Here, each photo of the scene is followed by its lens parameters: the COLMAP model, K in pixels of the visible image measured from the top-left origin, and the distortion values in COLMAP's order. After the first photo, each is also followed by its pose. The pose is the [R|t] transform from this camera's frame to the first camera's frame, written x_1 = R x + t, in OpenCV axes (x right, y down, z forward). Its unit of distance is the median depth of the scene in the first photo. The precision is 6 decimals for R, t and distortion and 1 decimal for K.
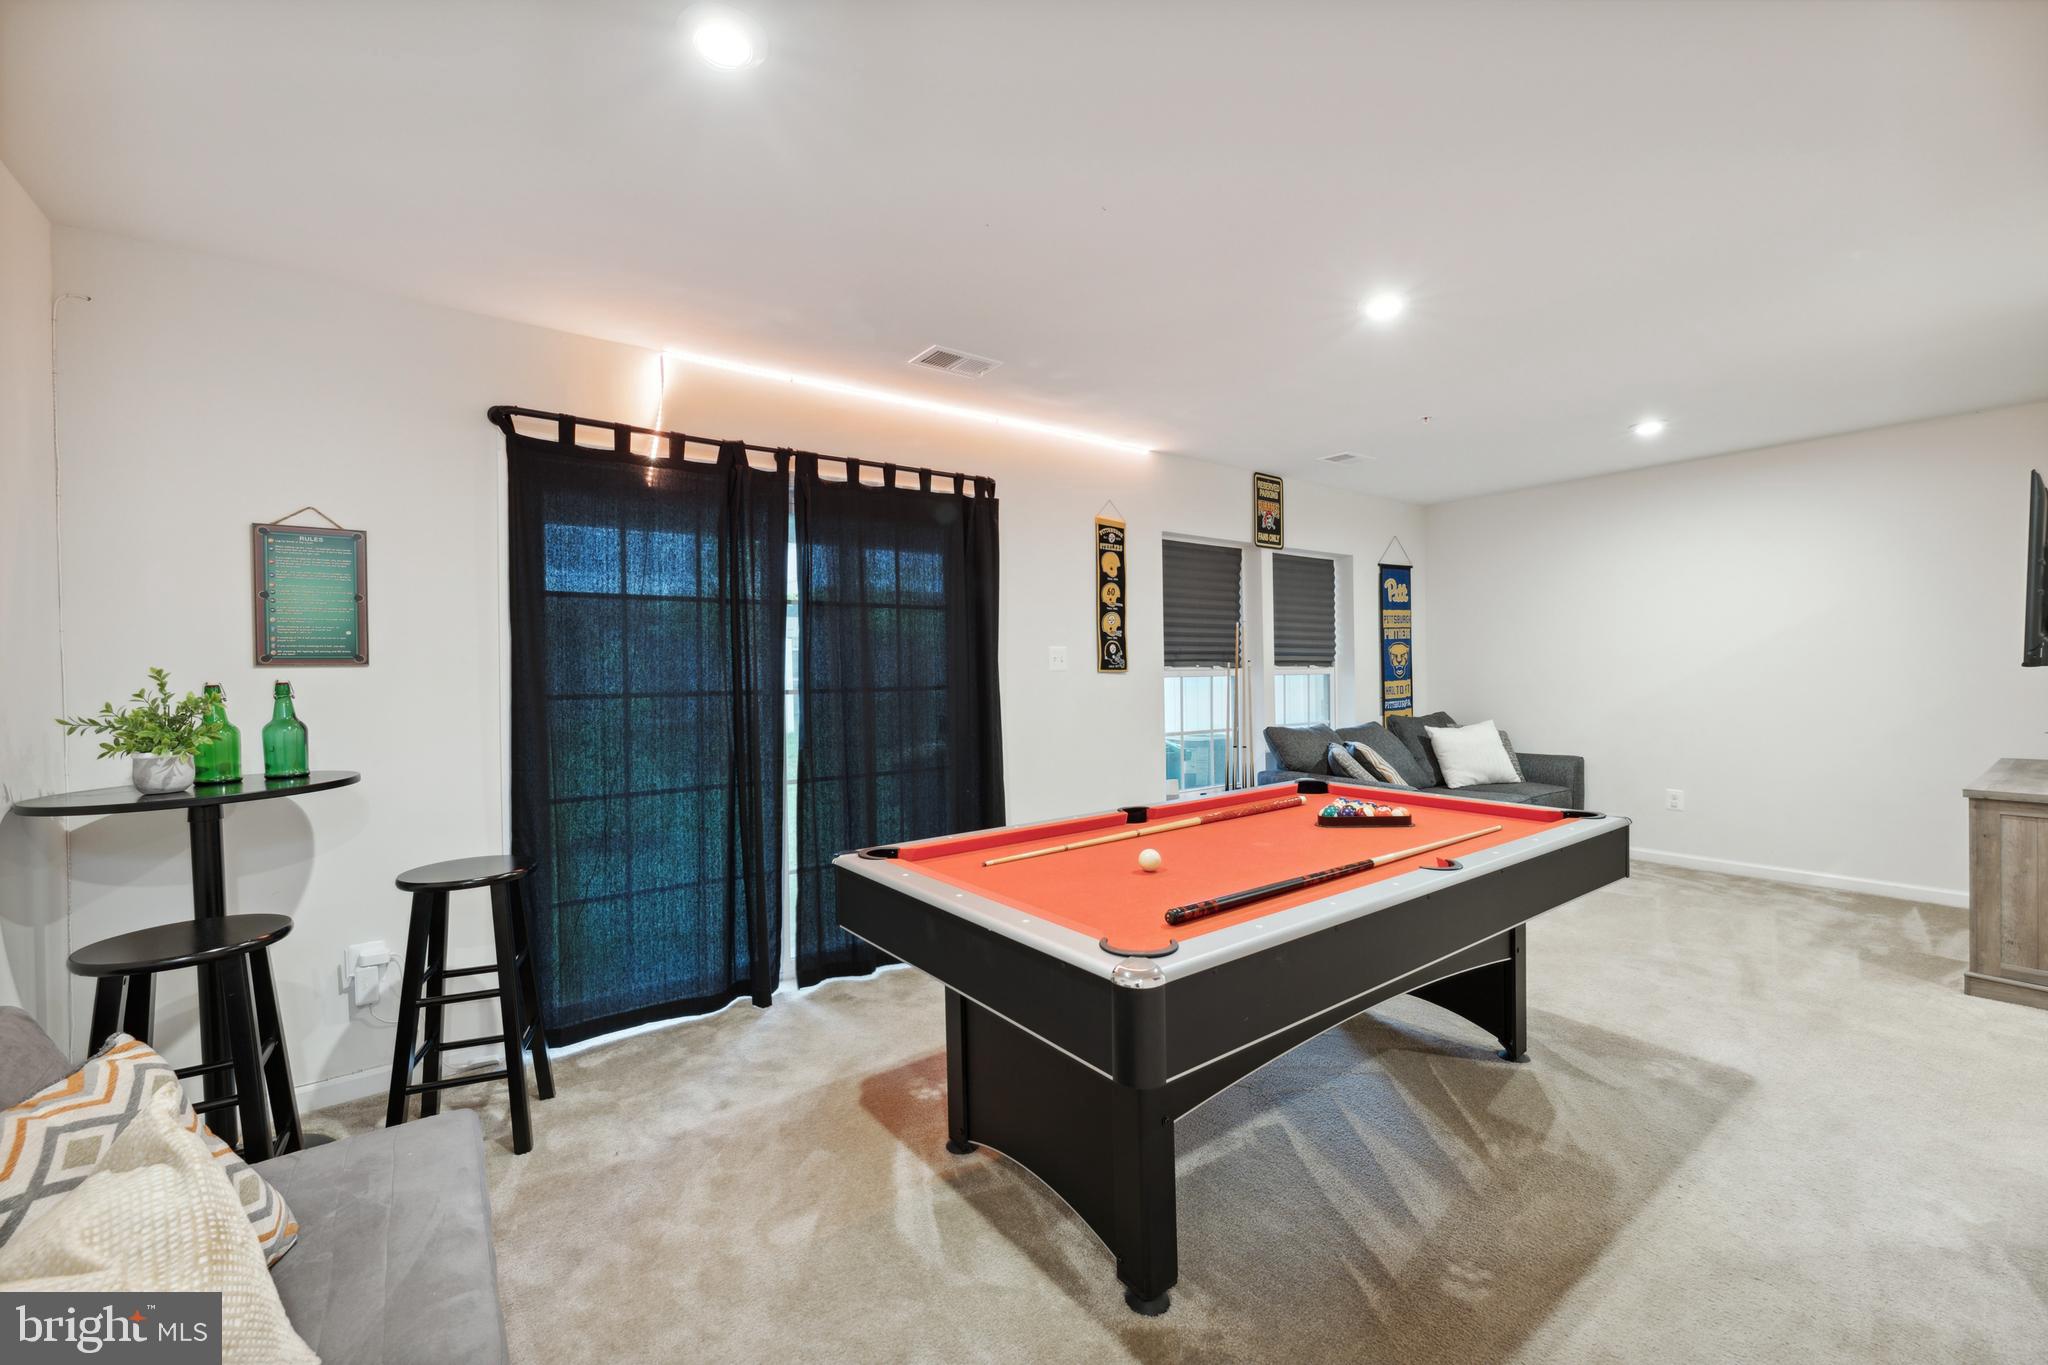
lens RADIAL K [[828.1, 0, 1026.1], [0, 828.1, 669.1], [0, 0, 1]] dist [0.003660, -0.000309]
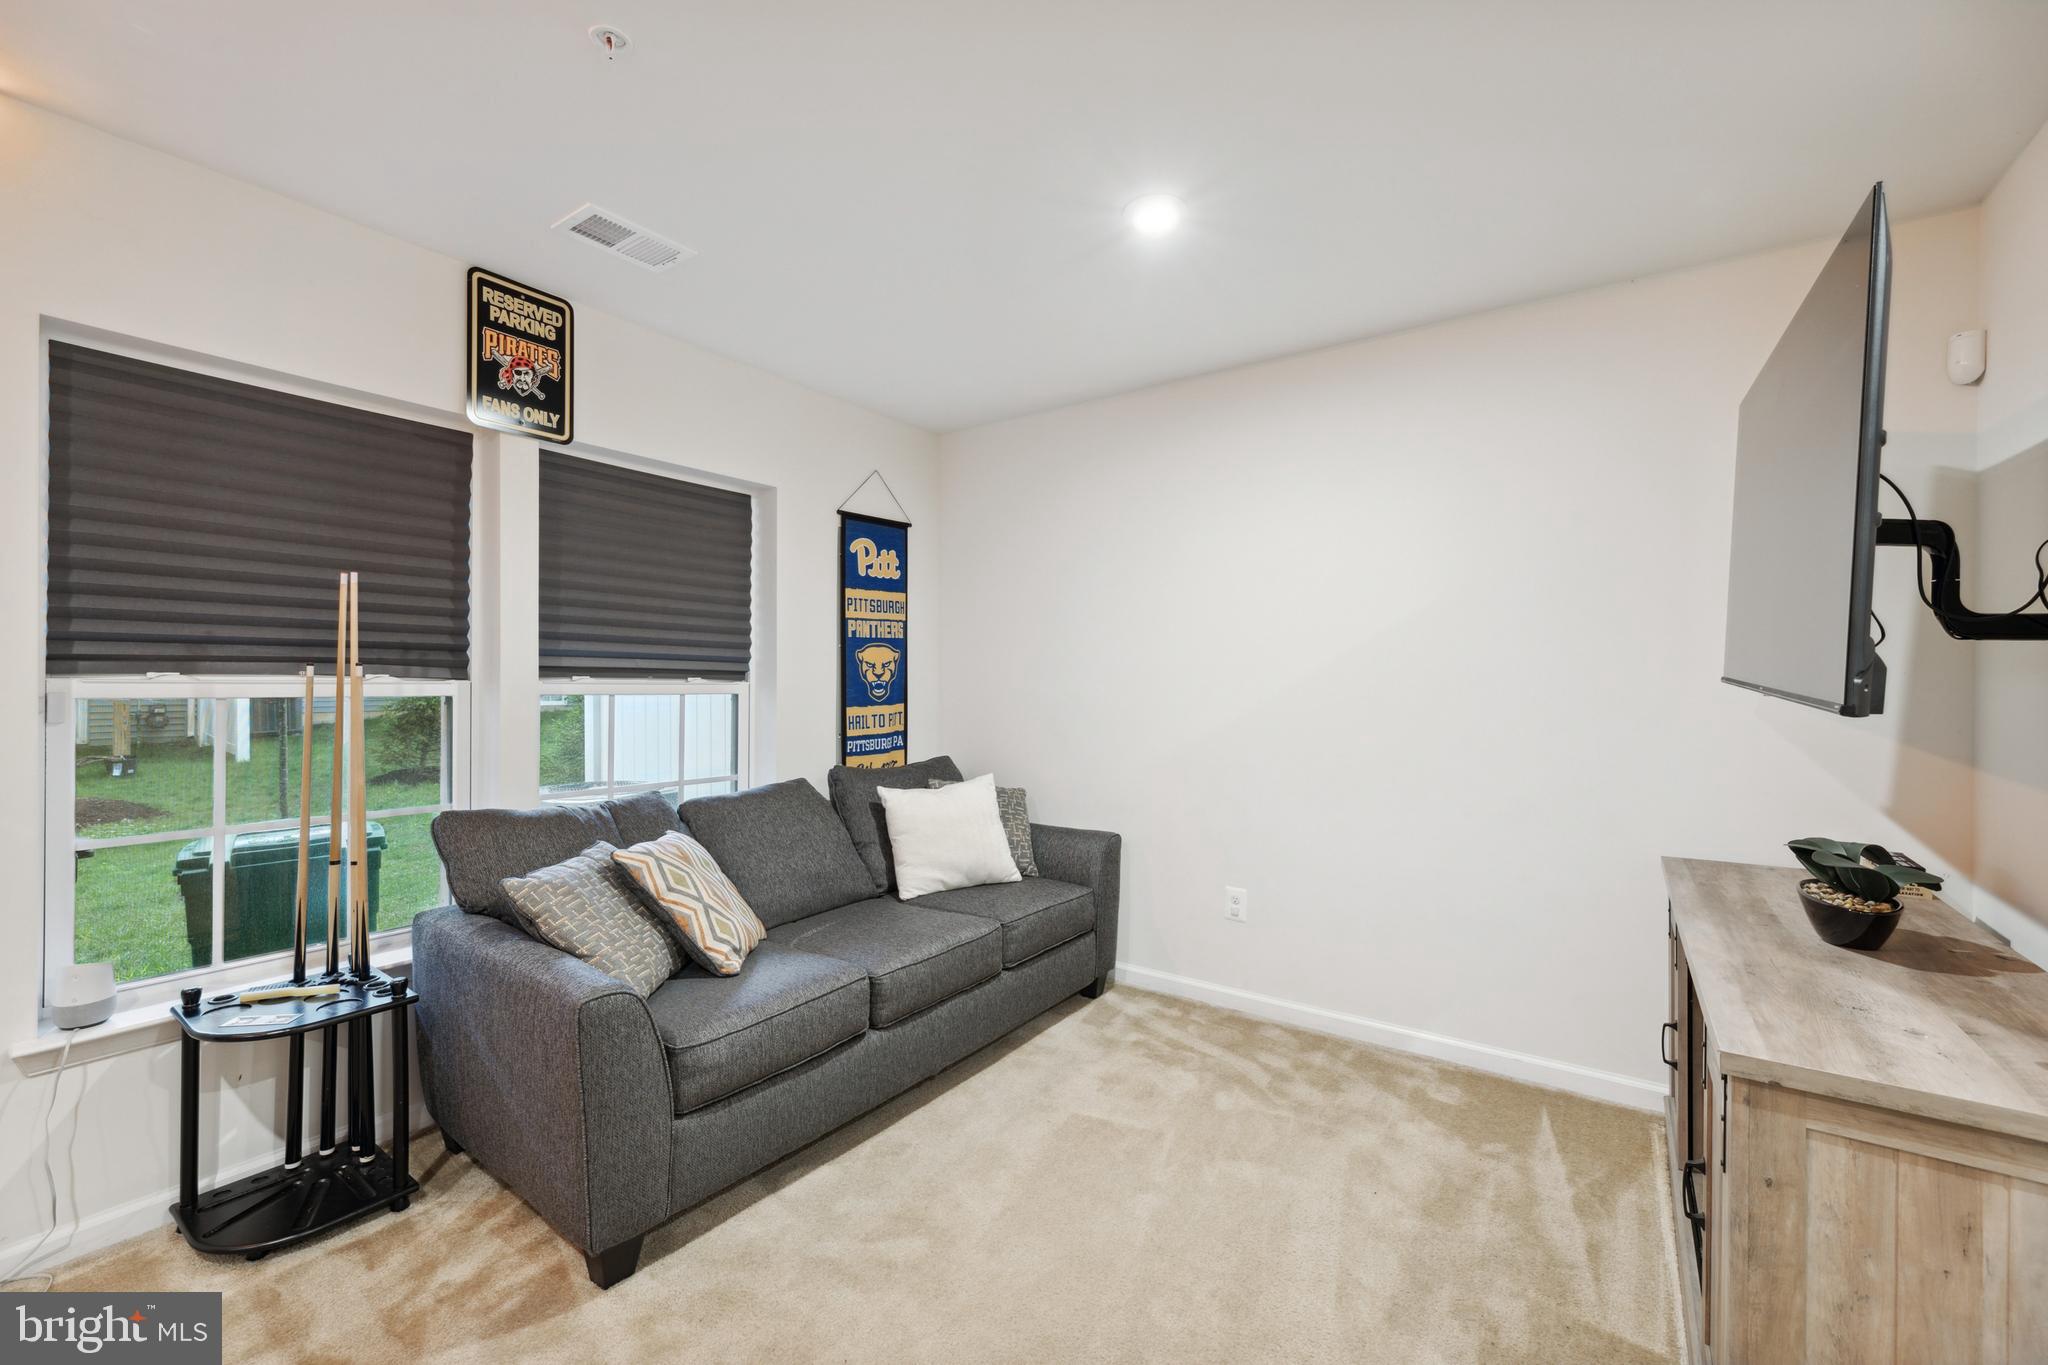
lens RADIAL K [[828.1, 0, 1026.1], [0, 828.1, 669.1], [0, 0, 1]] dist [0.003660, -0.000309]
pose [[0.951442, 0.026401, 0.306695, 0.387197], [-0.023513, 0.999638, -0.013109, -0.008167], [-0.306930, 0.005261, 0.951717, 0.402588]]
